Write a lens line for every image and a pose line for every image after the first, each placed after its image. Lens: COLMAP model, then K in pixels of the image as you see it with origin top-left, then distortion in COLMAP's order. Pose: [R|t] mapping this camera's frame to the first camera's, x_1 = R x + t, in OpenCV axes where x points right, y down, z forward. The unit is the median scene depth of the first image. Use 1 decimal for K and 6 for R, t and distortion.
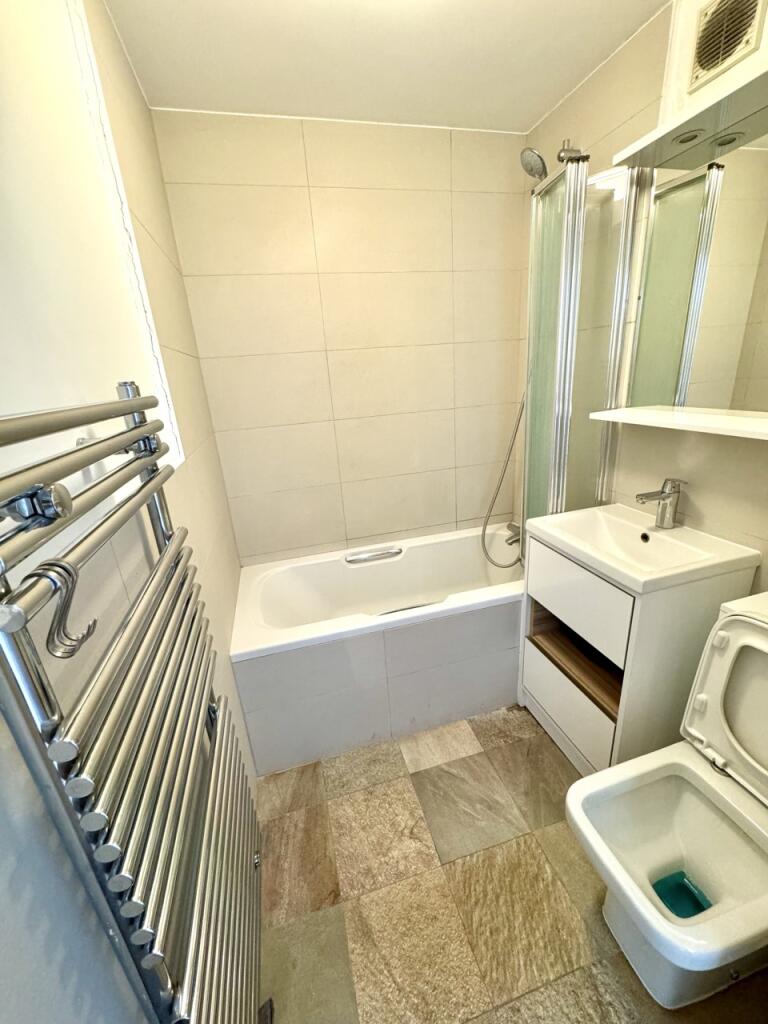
lens RADIAL K [[408.3, 0, 383.0], [0, 408.3, 511.2], [0, 0, 1]] dist [-0.006089, 0.002182]
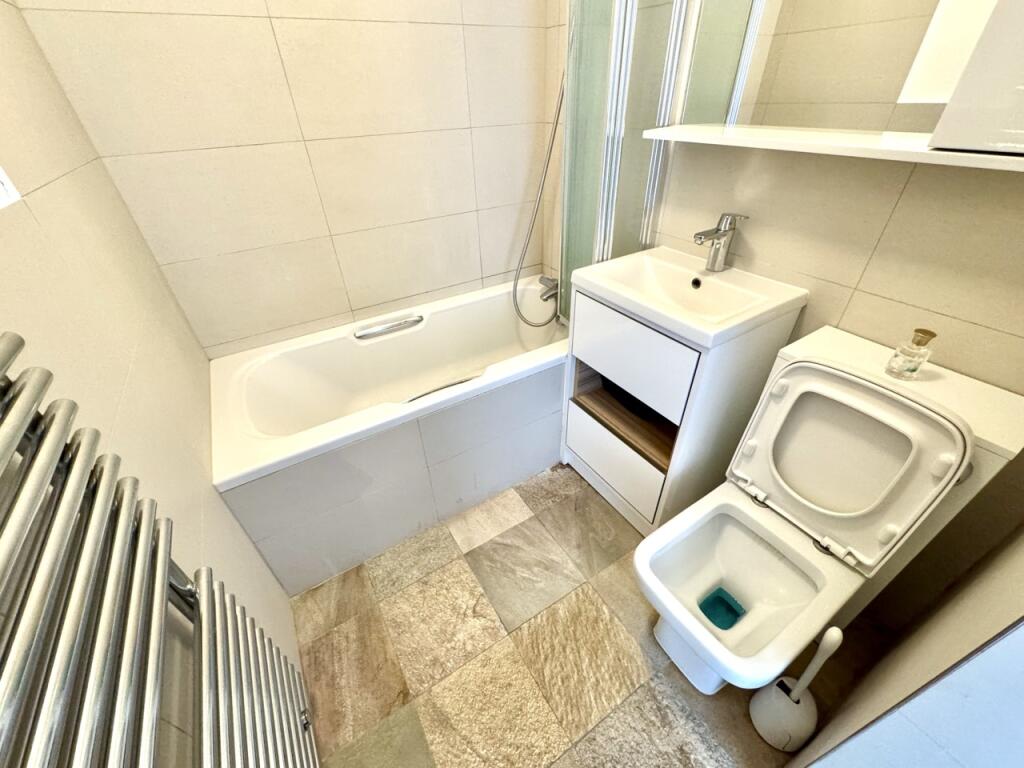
lens RADIAL K [[408.3, 0, 511.1], [0, 408.3, 382.8], [0, 0, 1]] dist [-0.006089, 0.002182]
pose [[0.956962, -0.134275, 0.257282, -0.023488], [0.058217, 0.957326, 0.283086, -0.005071], [-0.284314, -0.255925, 0.923942, 0.221756]]
